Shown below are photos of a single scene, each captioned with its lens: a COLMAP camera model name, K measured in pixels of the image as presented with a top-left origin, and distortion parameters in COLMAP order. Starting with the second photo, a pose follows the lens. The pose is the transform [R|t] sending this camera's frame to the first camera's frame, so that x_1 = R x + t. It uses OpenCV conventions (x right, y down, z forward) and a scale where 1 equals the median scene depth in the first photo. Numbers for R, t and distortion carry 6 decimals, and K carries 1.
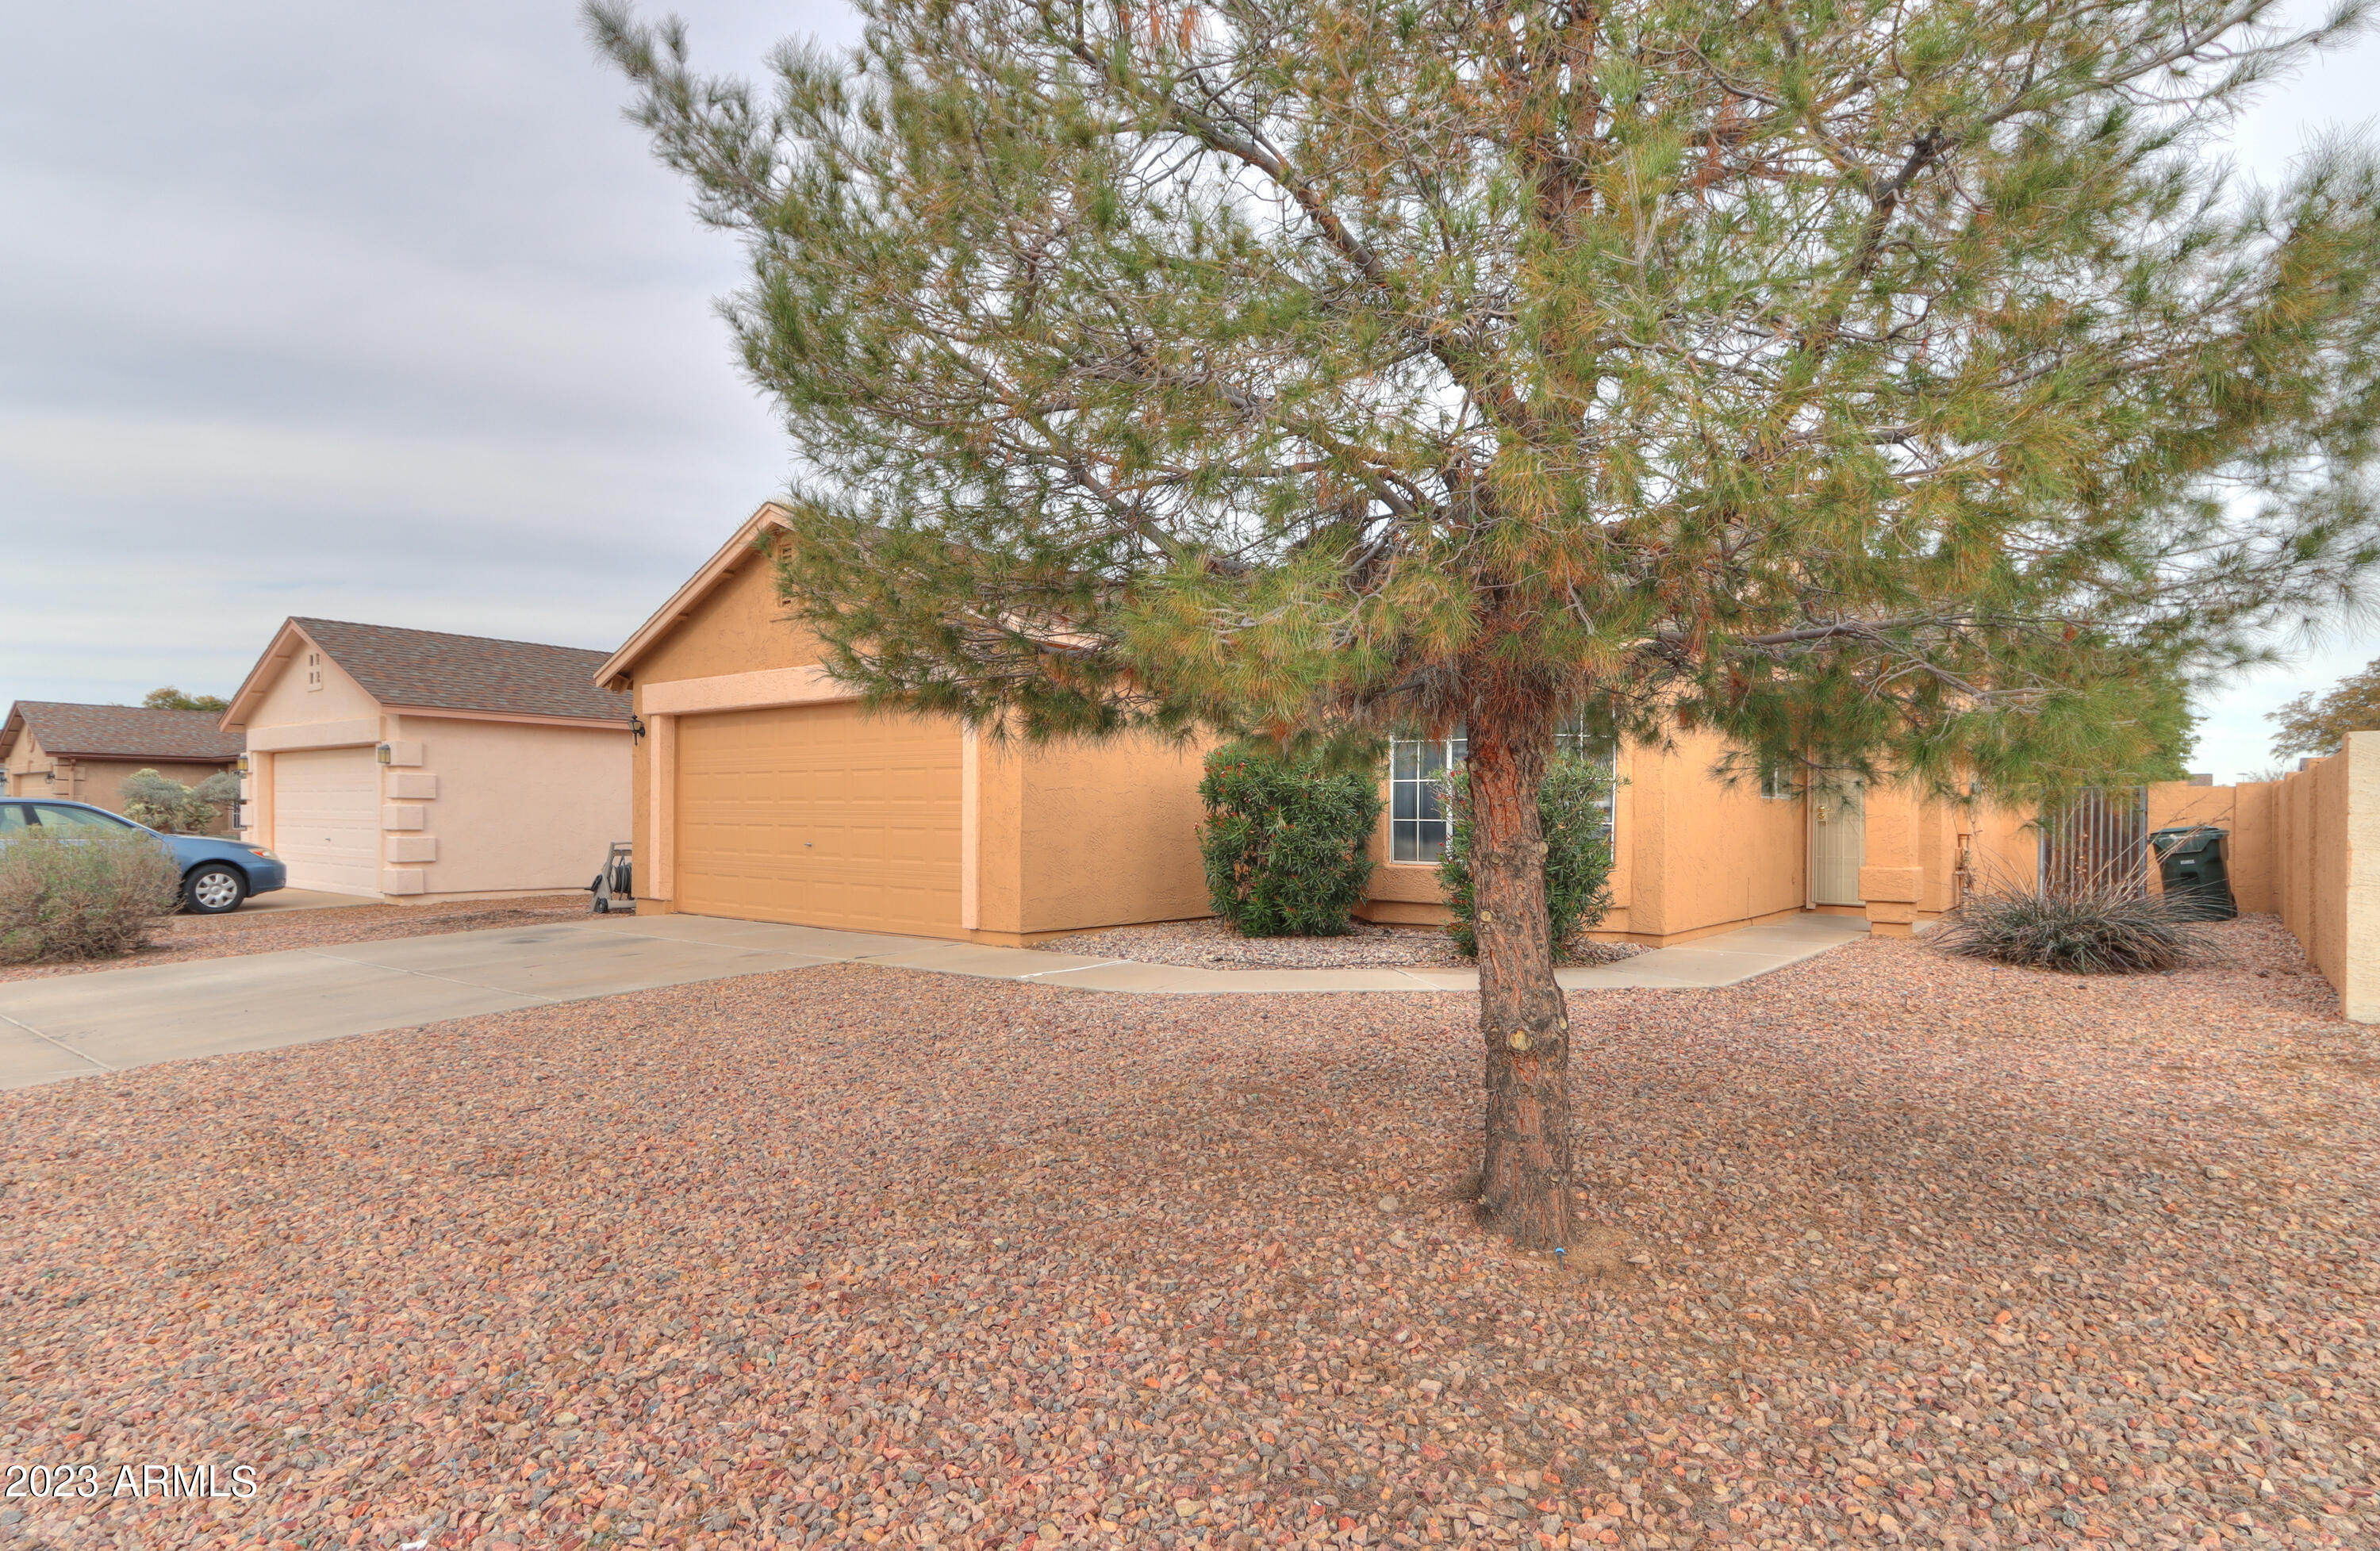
lens RADIAL K [[1279.7, 0, 1185.3], [0, 1279.7, 813.0], [0, 0, 1]] dist [0.001490, 0.000066]
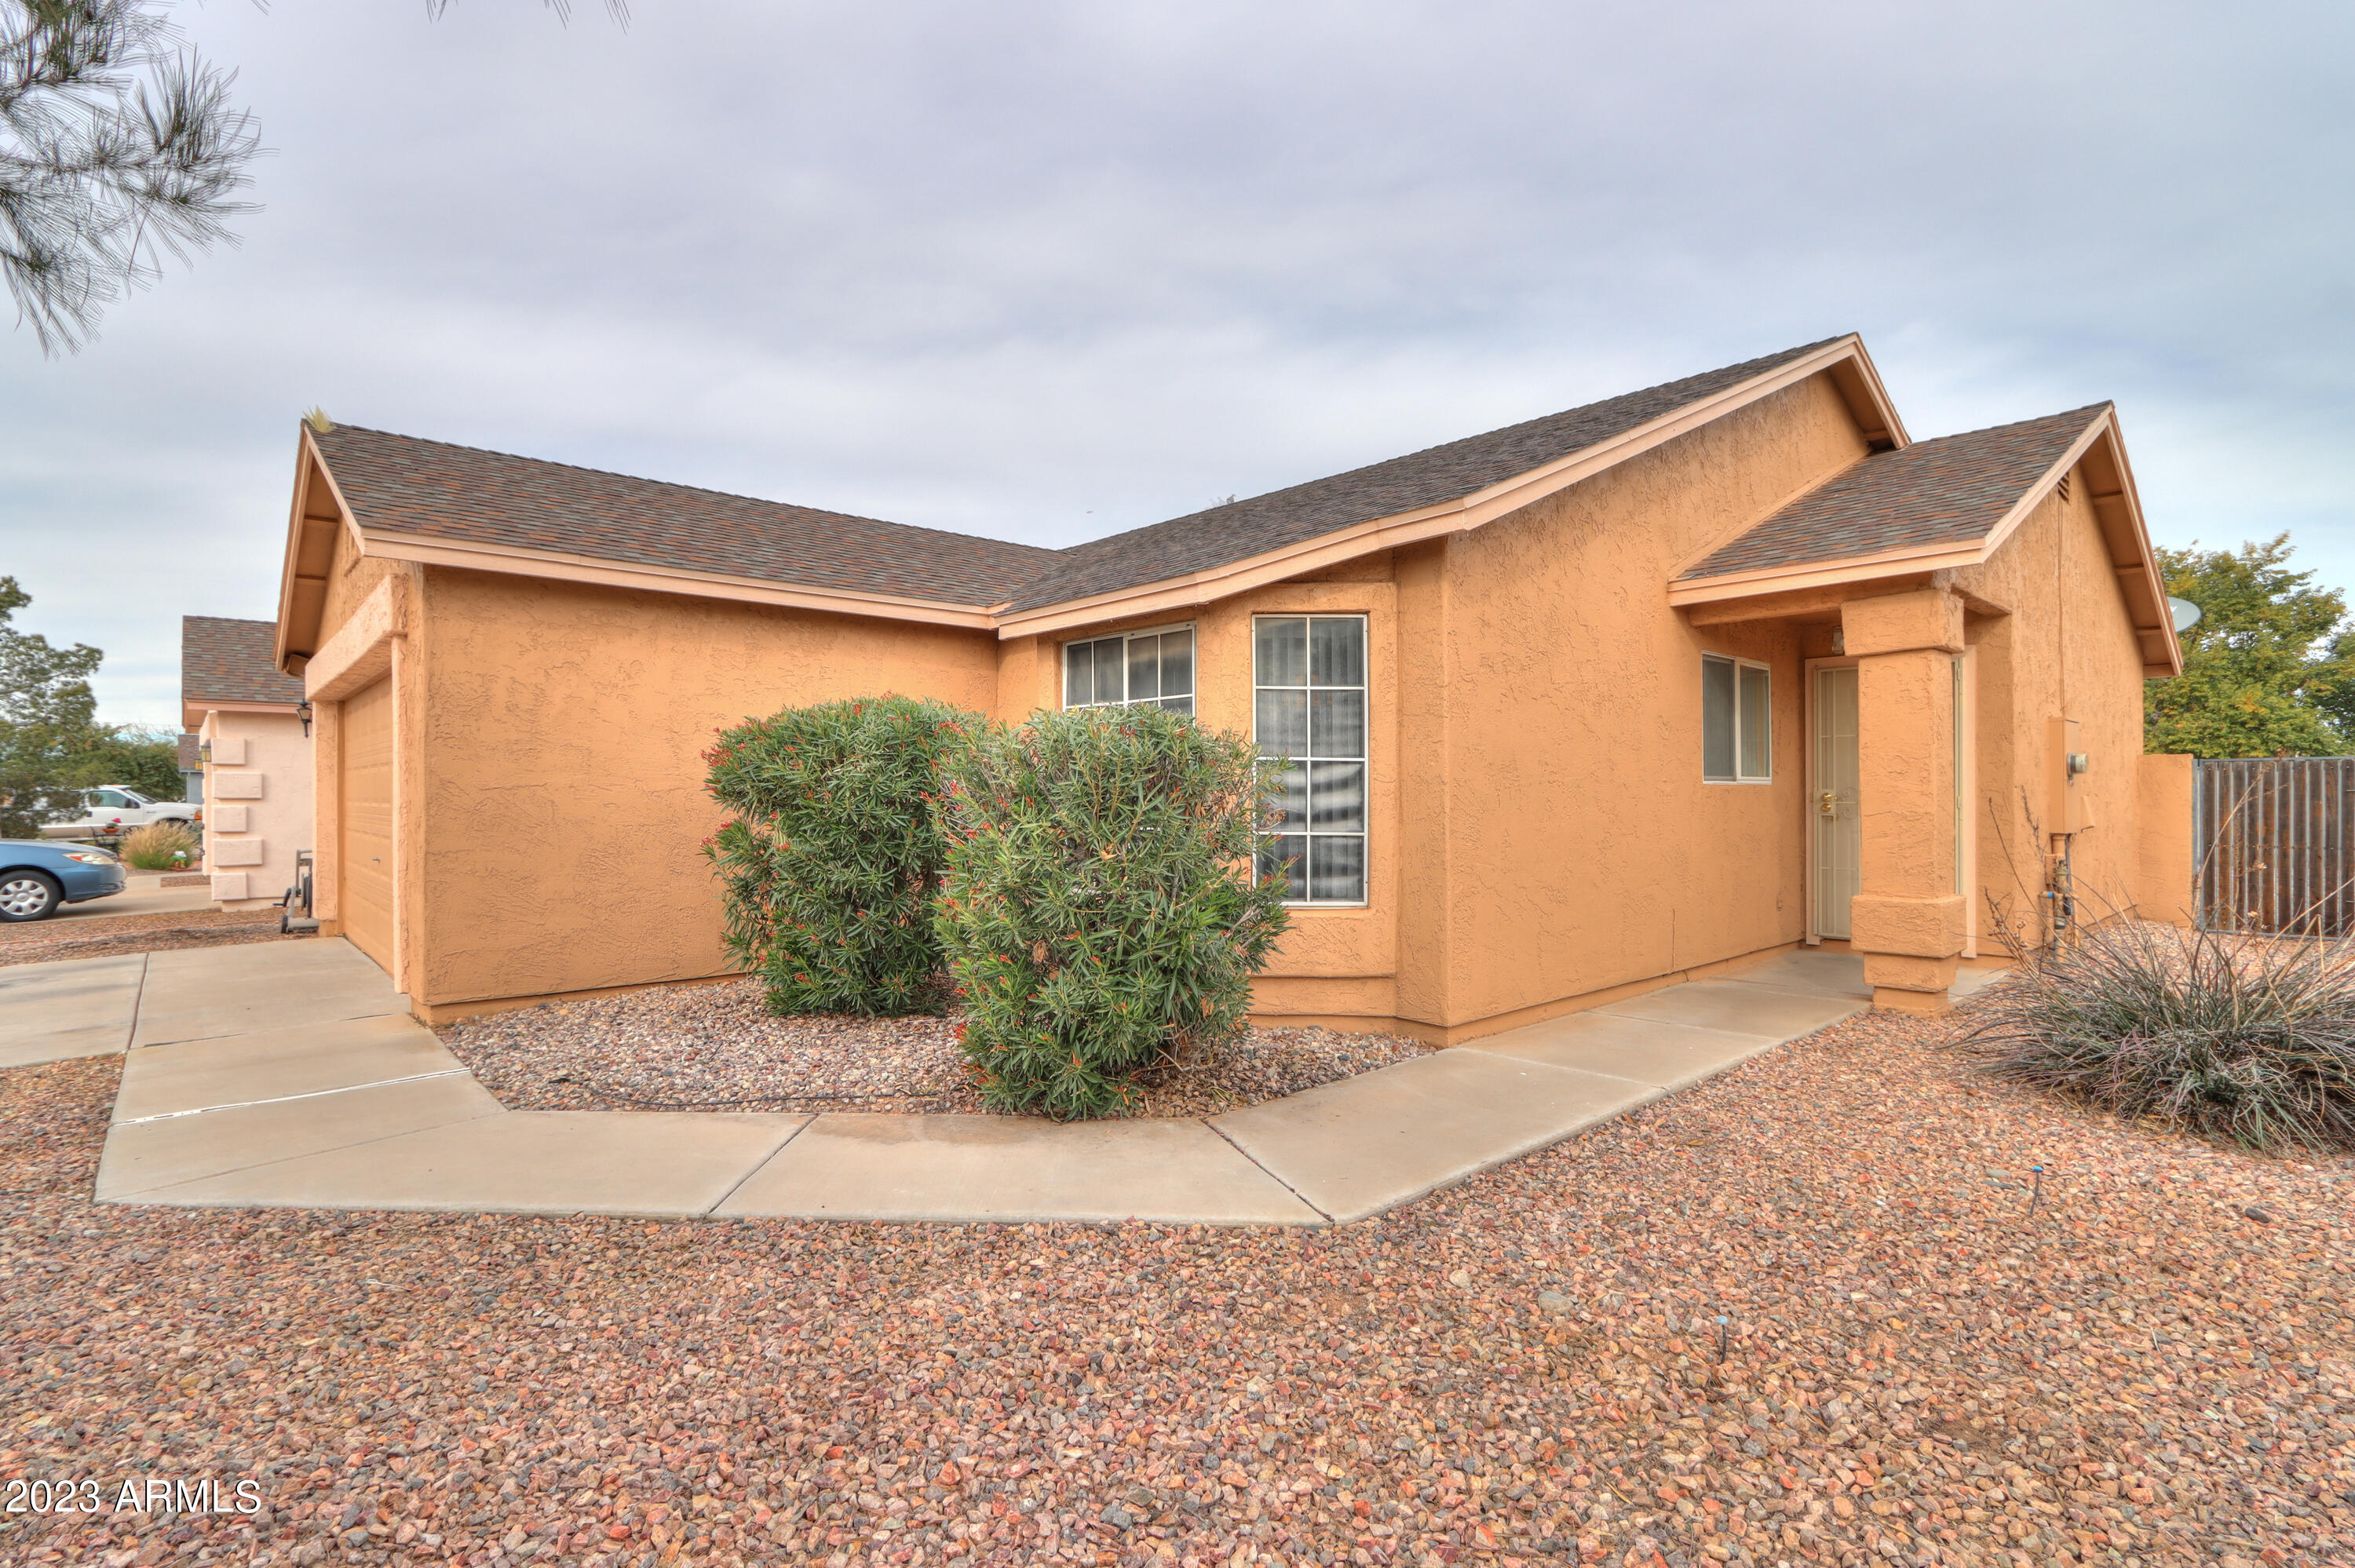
lens RADIAL K [[1106.7, 0, 1183.5], [0, 1106.7, 792.5], [0, 0, 1]] dist [-0.016474, 0.000301]
pose [[0.985381, -0.010638, -0.170031, 0.267959], [0.010657, 0.999943, -0.000801, -0.009195], [0.170030, -0.001023, 0.985438, 0.379382]]
